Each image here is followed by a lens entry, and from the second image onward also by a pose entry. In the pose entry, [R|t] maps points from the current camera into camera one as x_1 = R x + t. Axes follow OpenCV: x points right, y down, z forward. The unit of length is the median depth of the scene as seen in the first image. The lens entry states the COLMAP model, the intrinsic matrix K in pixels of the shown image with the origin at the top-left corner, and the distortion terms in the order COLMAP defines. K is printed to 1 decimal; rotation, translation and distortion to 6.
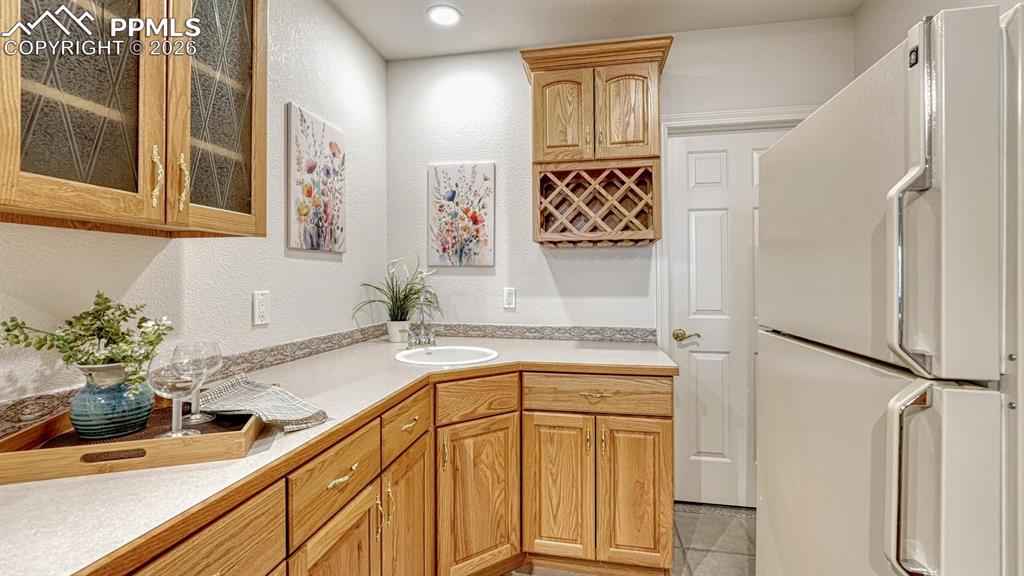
lens RADIAL K [[436.9, 0, 504.1], [0, 436.9, 268.1], [0, 0, 1]] dist [-0.001325, 0.000057]
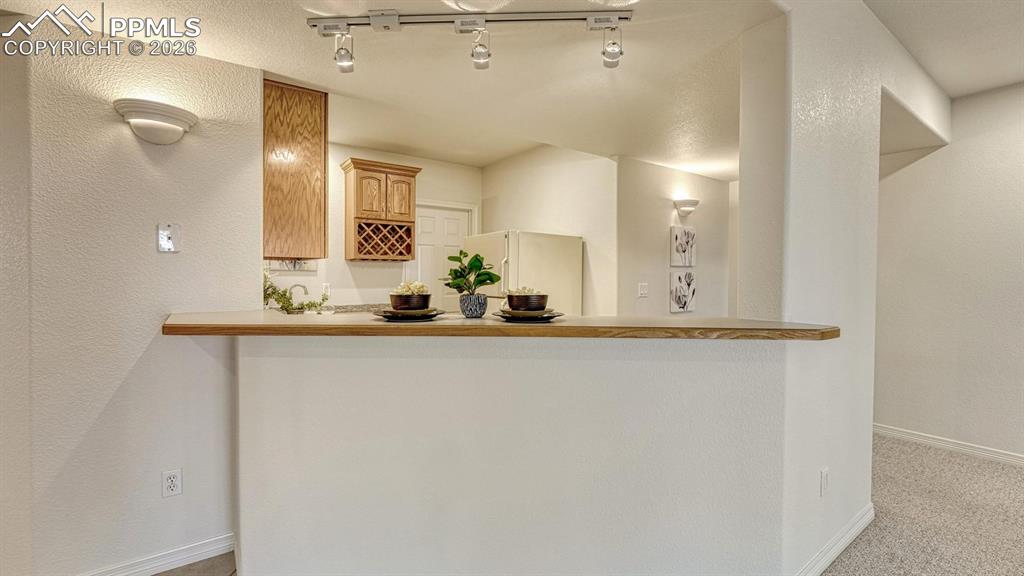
lens RADIAL K [[436.9, 0, 511.9], [0, 436.9, 284.6], [0, 0, 1]] dist [-0.001325, 0.000057]
pose [[0.676403, -0.011532, 0.736441, -0.886281], [-0.020990, 0.999170, 0.034924, -0.030211], [-0.736232, -0.039081, 0.675600, -0.804017]]
